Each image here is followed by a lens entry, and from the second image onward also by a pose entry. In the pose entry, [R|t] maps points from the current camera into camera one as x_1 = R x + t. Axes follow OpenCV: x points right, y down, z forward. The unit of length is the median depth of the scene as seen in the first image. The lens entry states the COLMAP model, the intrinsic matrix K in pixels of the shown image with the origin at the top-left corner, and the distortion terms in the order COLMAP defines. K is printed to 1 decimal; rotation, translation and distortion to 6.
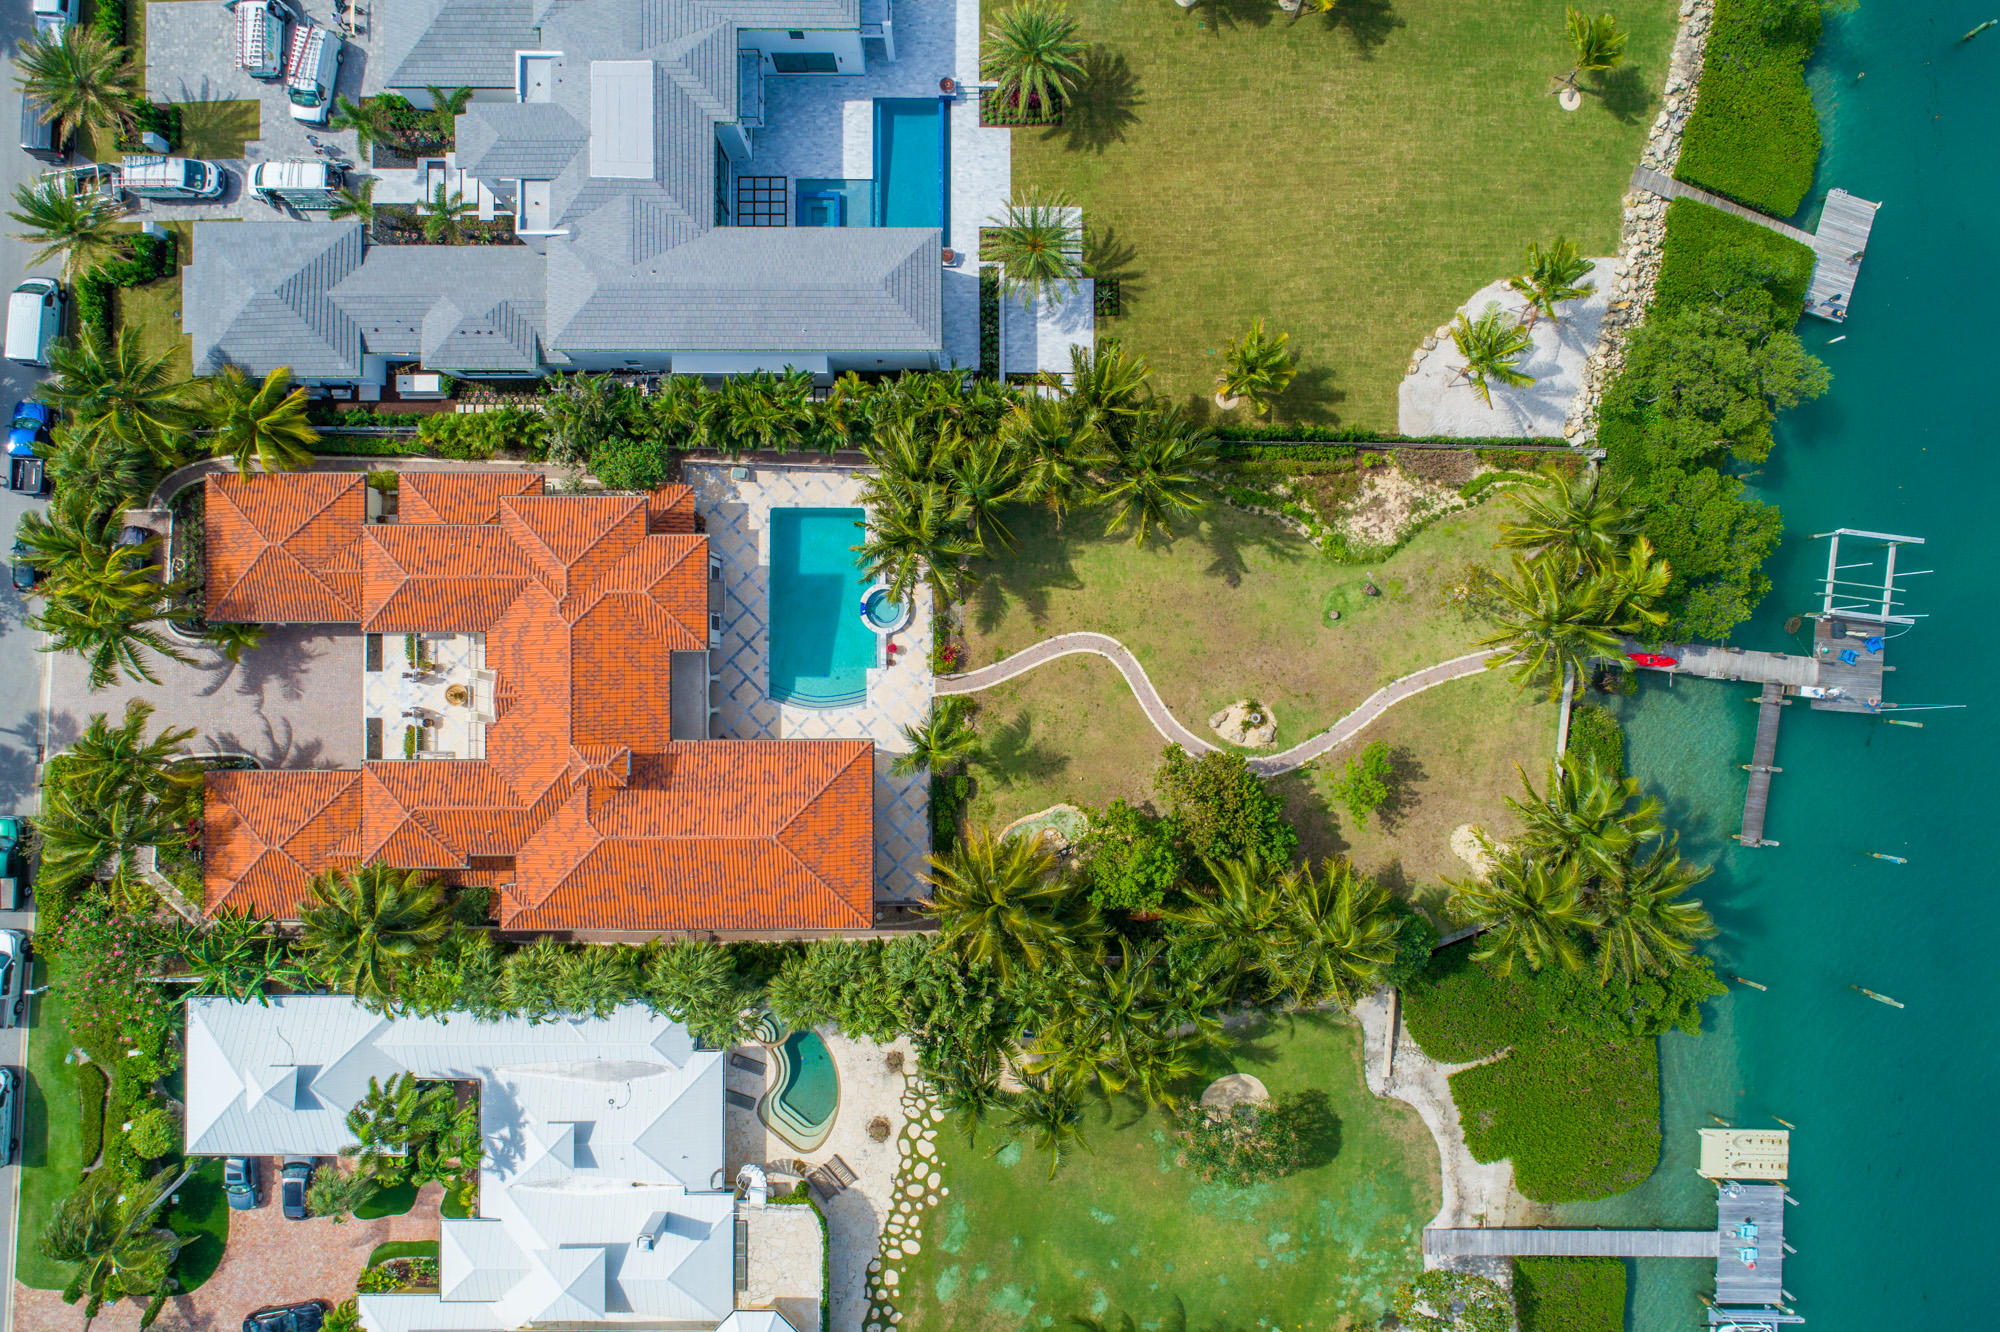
lens RADIAL K [[1344.7, 0, 1000.0], [0, 1344.7, 666.0], [0, 0, 1]] dist [-0.010733, 0.009789]
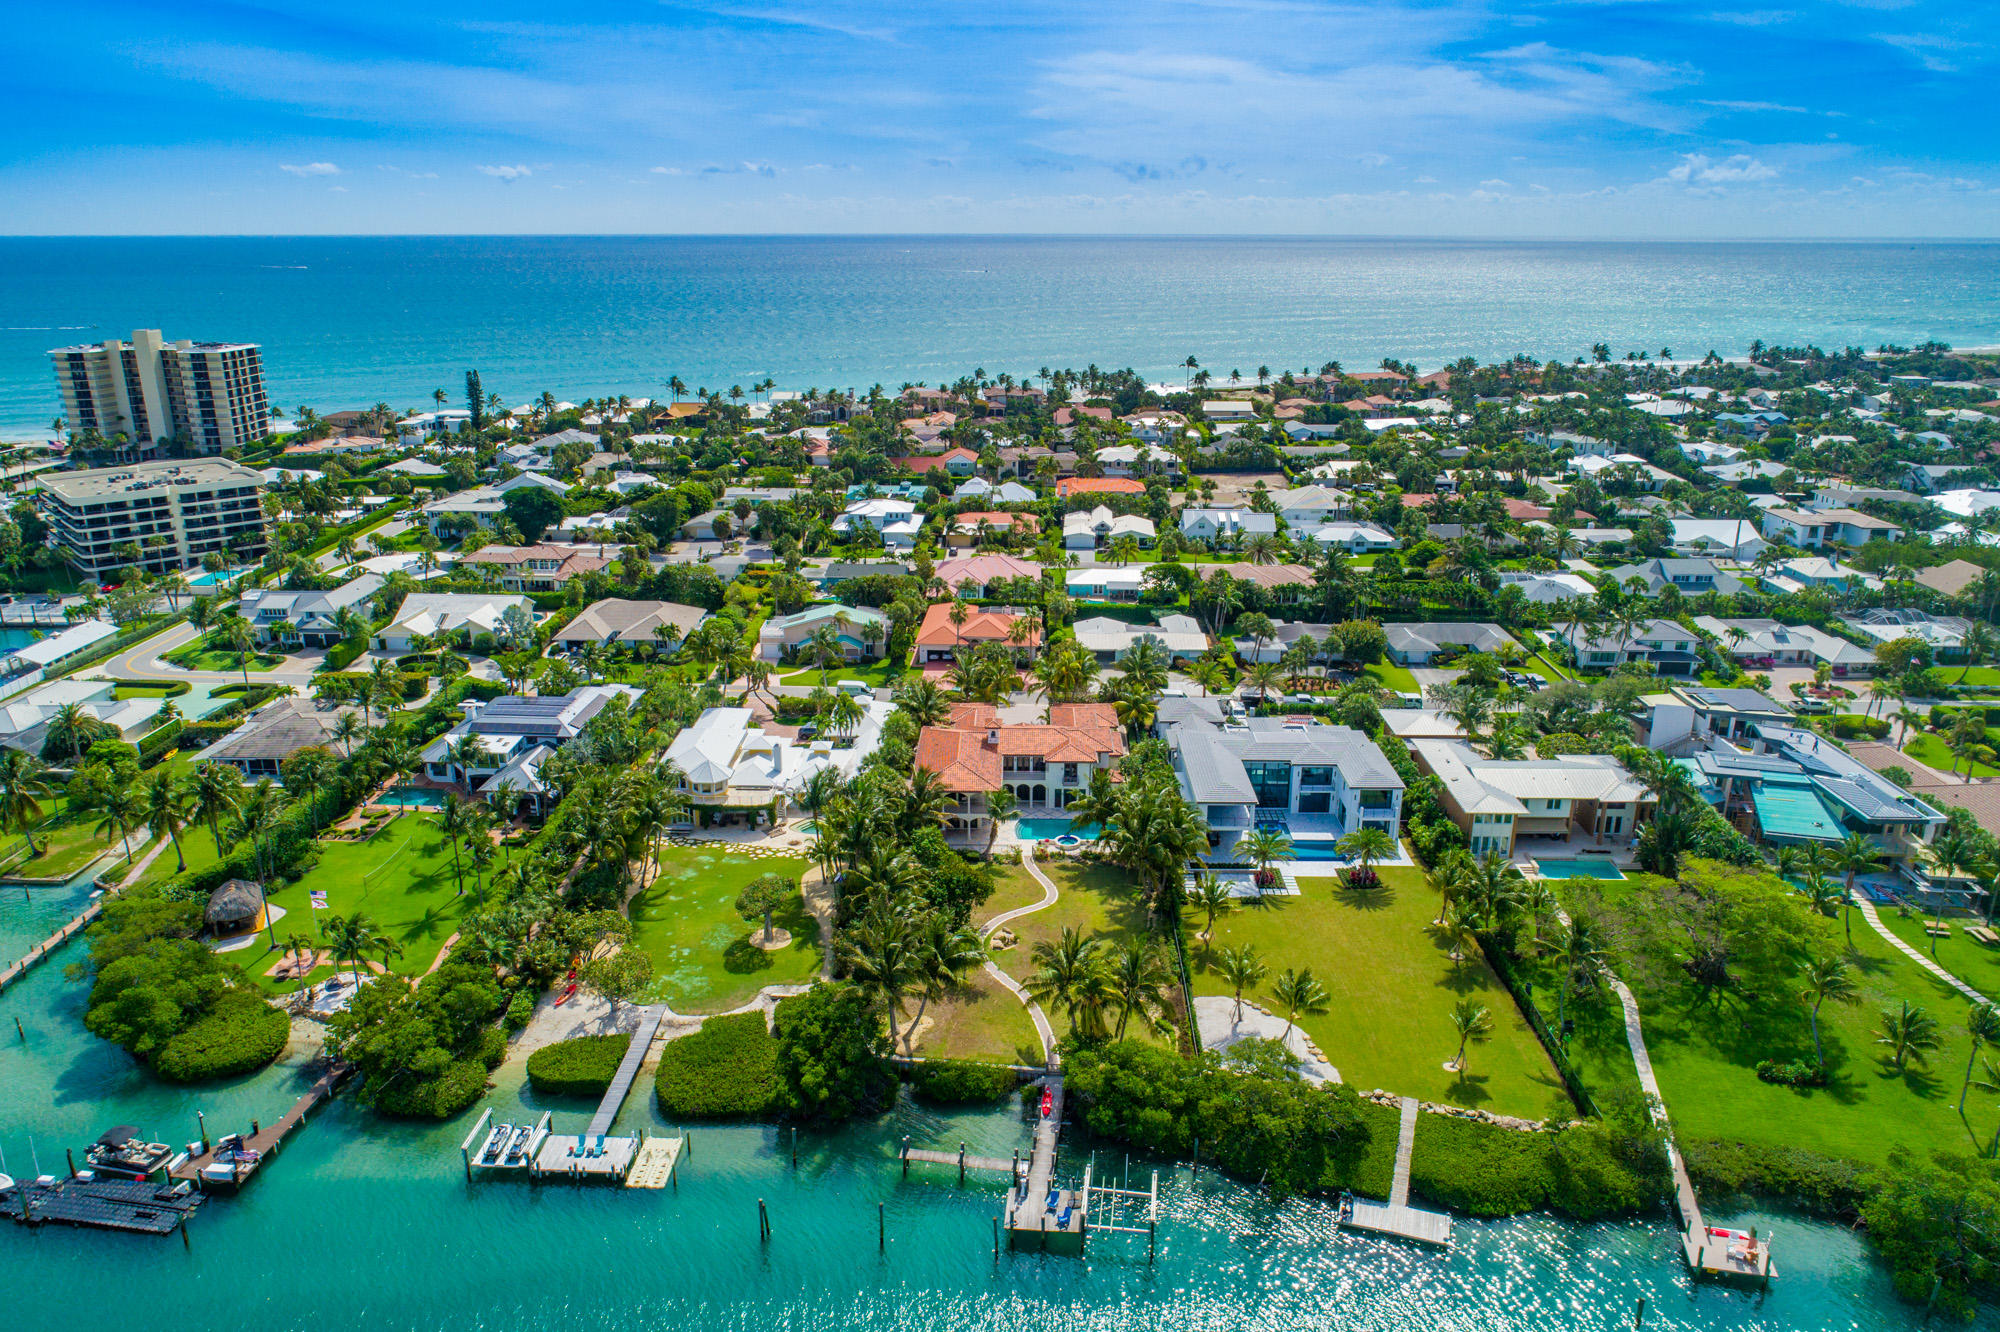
lens RADIAL K [[1344.7, 0, 1000.0], [0, 1344.7, 666.0], [0, 0, 1]] dist [-0.010733, 0.009789]
pose [[-0.019668, 0.299373, -0.953934, 1.652697], [-0.999807, -0.006117, 0.018694, 0.019526], [-0.000238, 0.954117, 0.299435, 0.188830]]
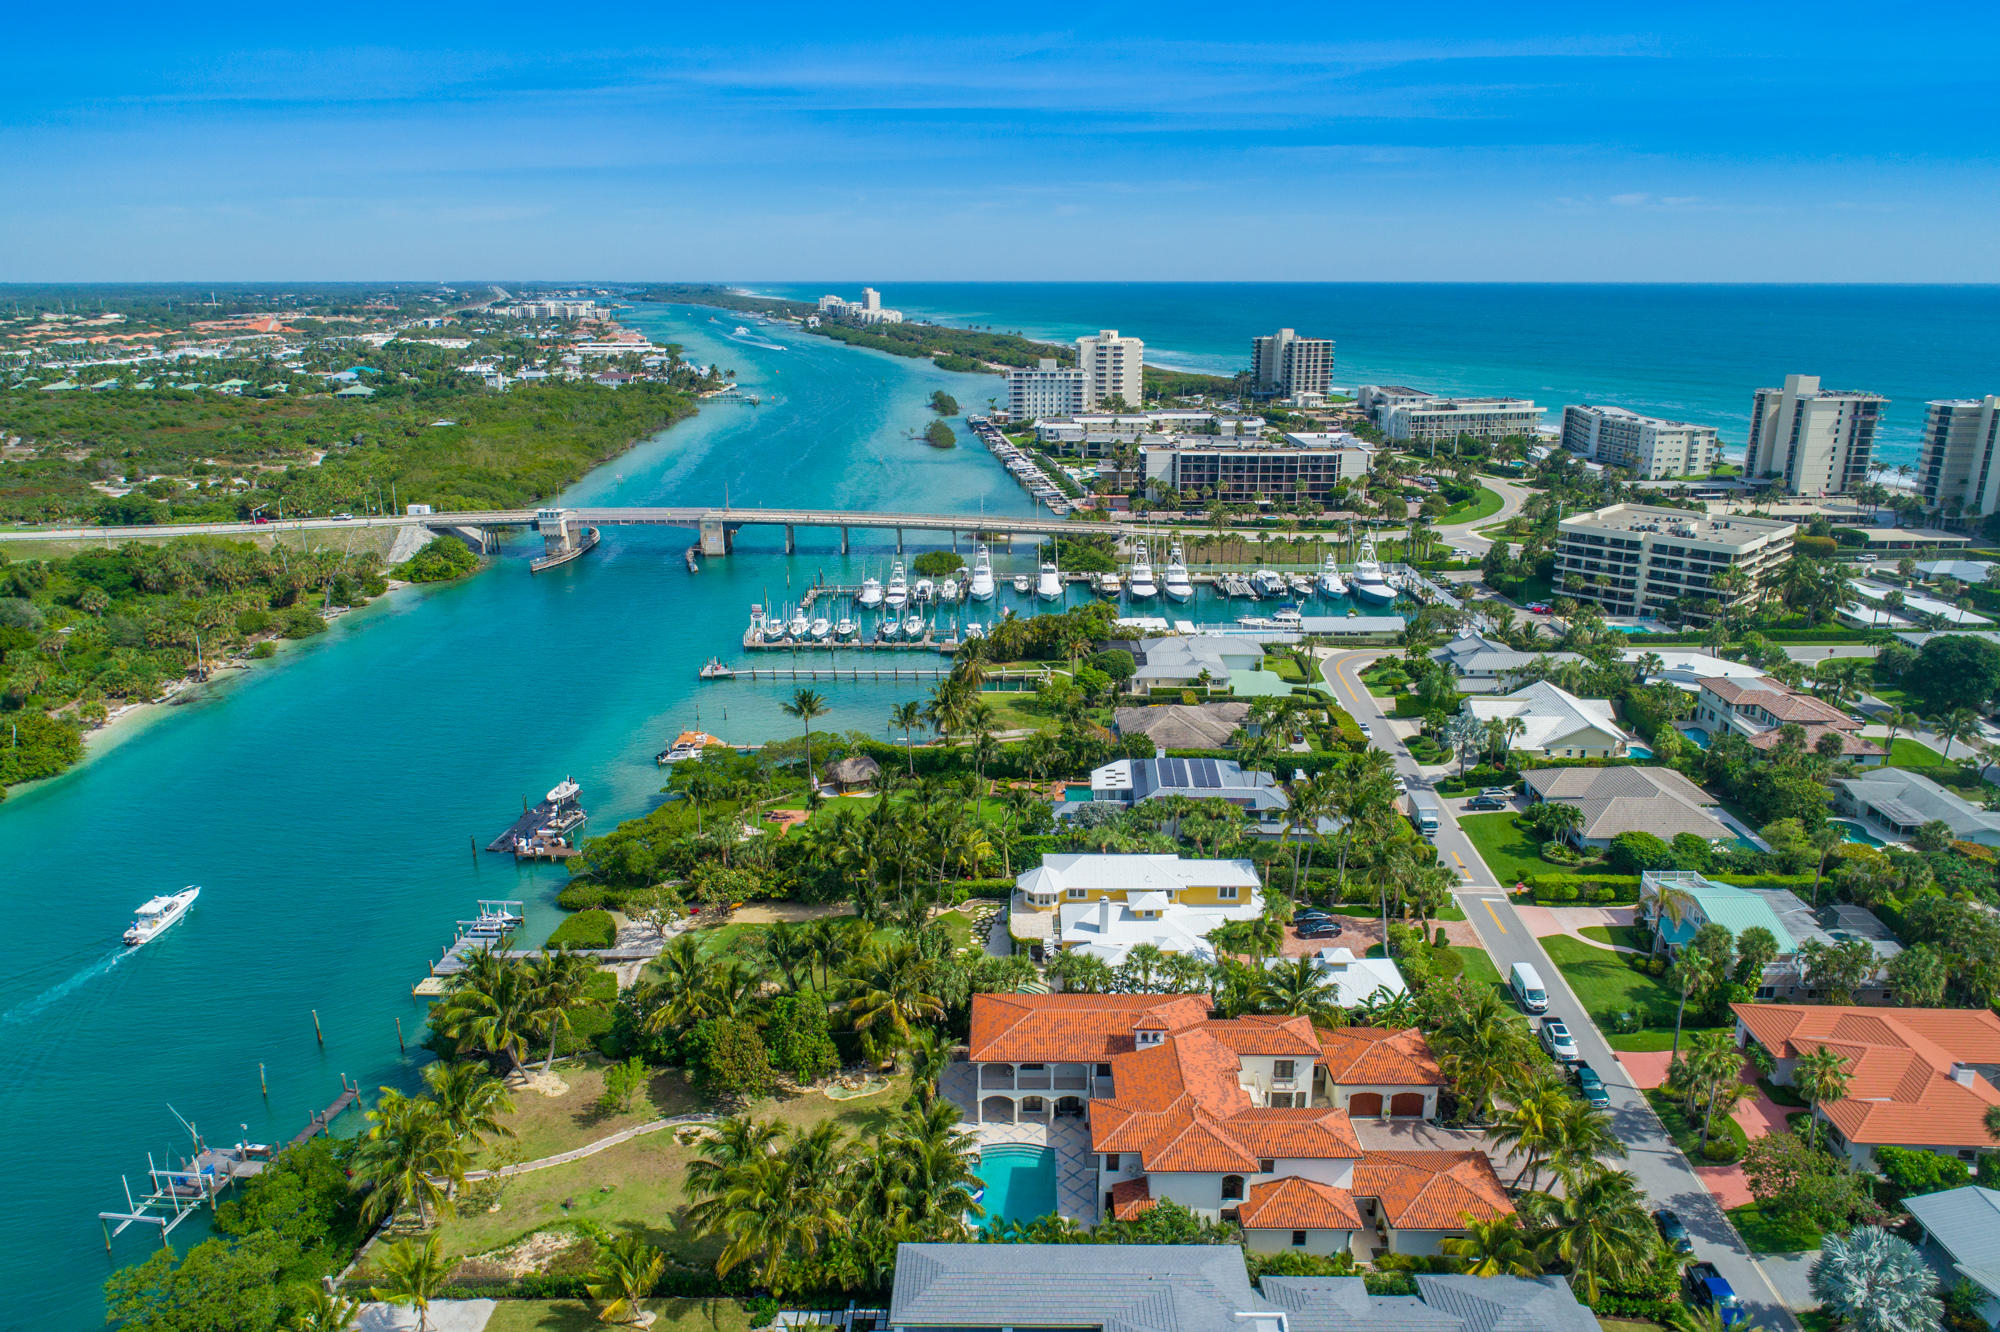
lens RADIAL K [[1344.7, 0, 1000.0], [0, 1344.7, 666.0], [0, 0, 1]] dist [-0.010733, 0.009789]
pose [[-0.999869, -0.014281, 0.007630, -0.120283], [0.011304, -0.278284, 0.960432, -1.102812], [-0.011593, 0.960393, 0.278409, 0.183777]]
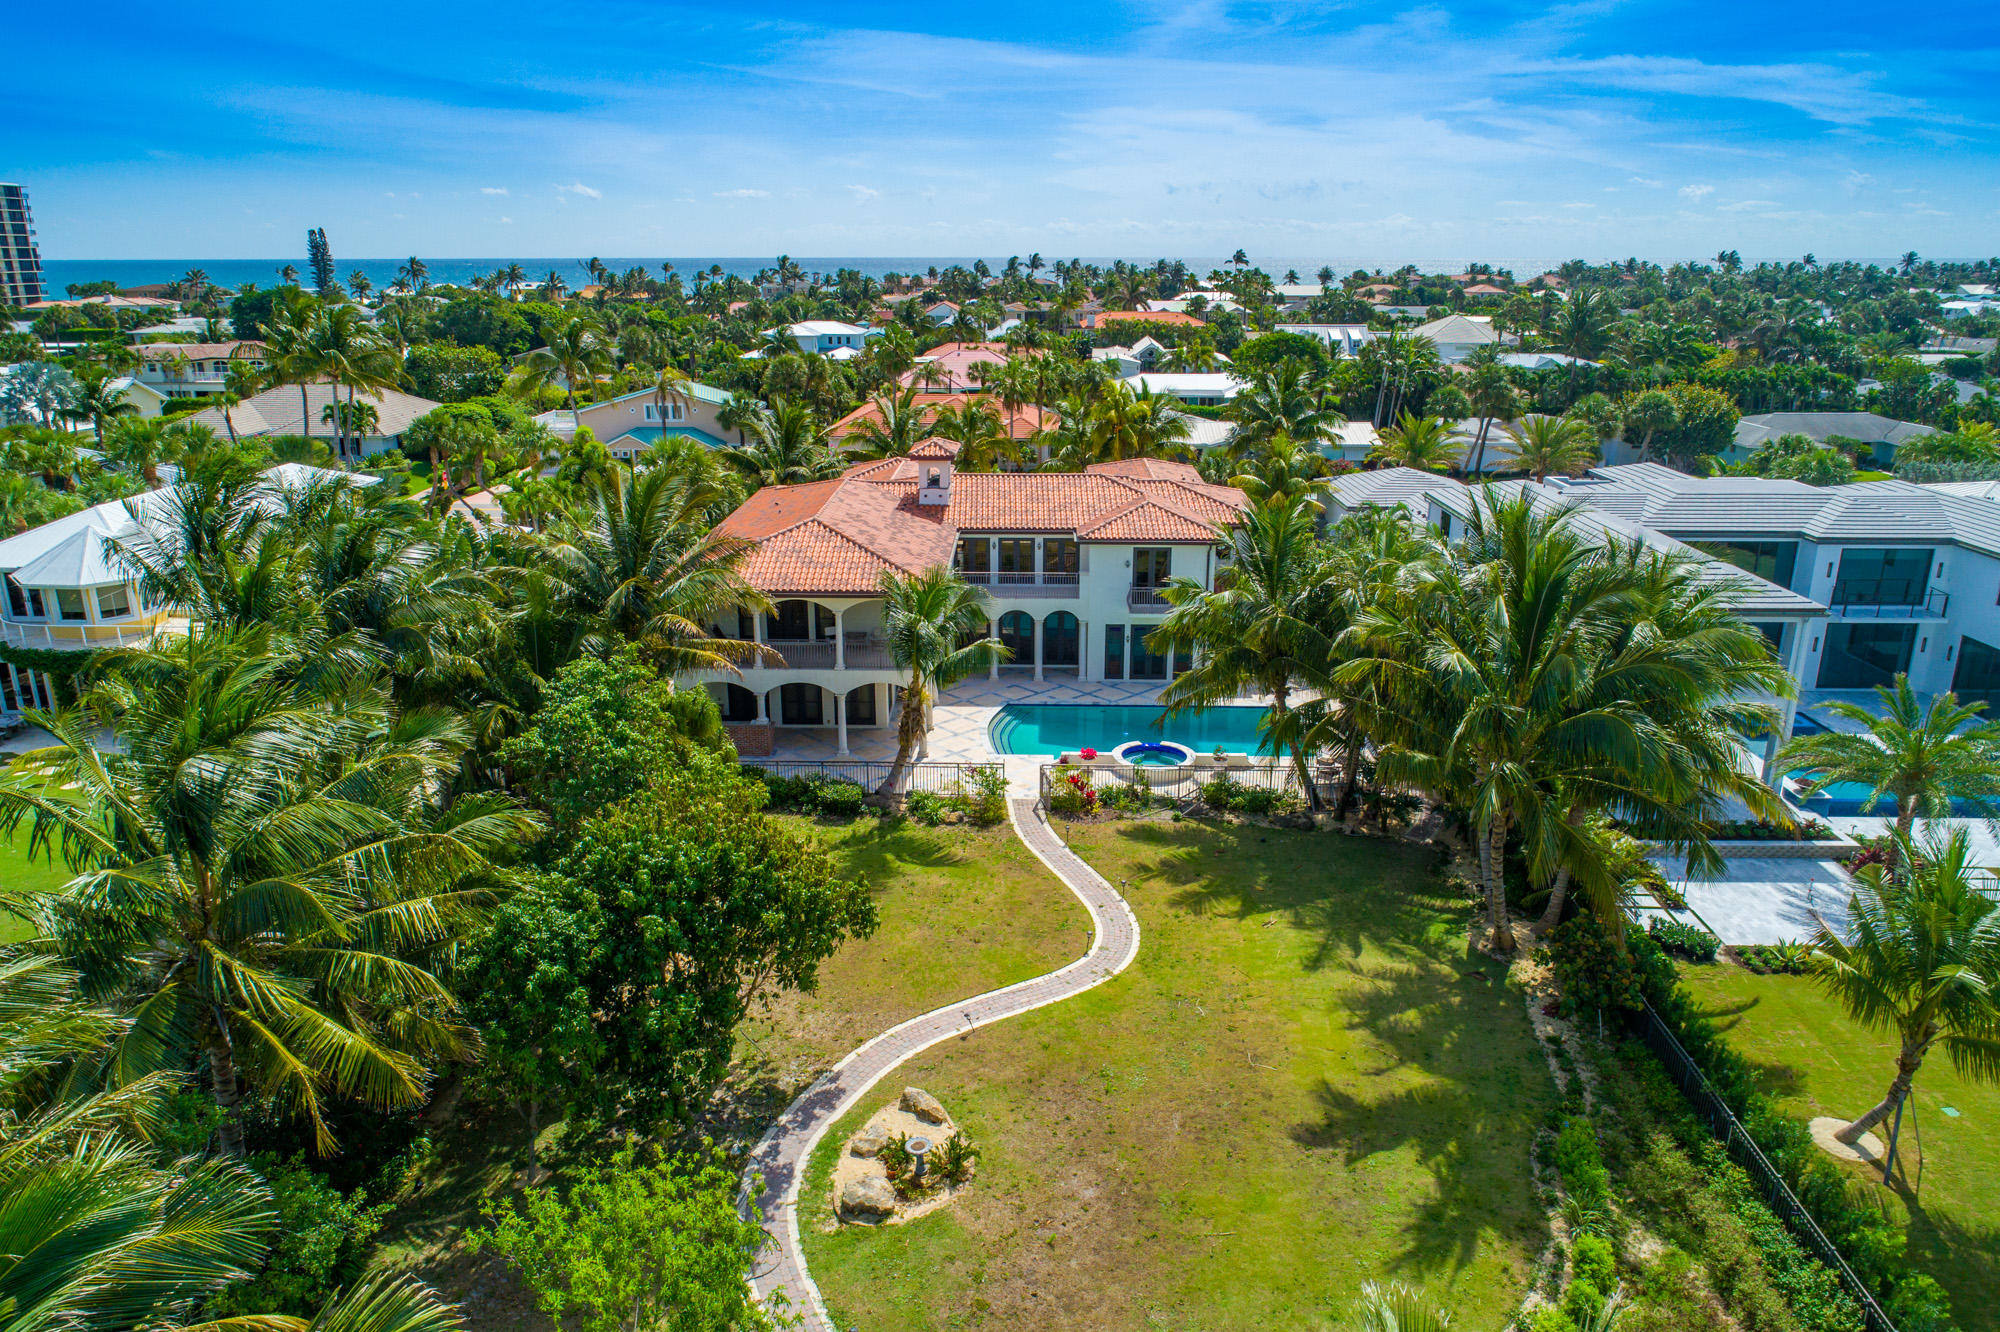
lens RADIAL K [[1344.7, 0, 1000.0], [0, 1344.7, 666.0], [0, 0, 1]] dist [-0.010733, 0.009789]
pose [[-0.028257, 0.288113, -0.957180, 0.474497], [-0.999601, -0.008423, 0.026974, 0.010328], [-0.000291, 0.957560, 0.288235, 0.782781]]
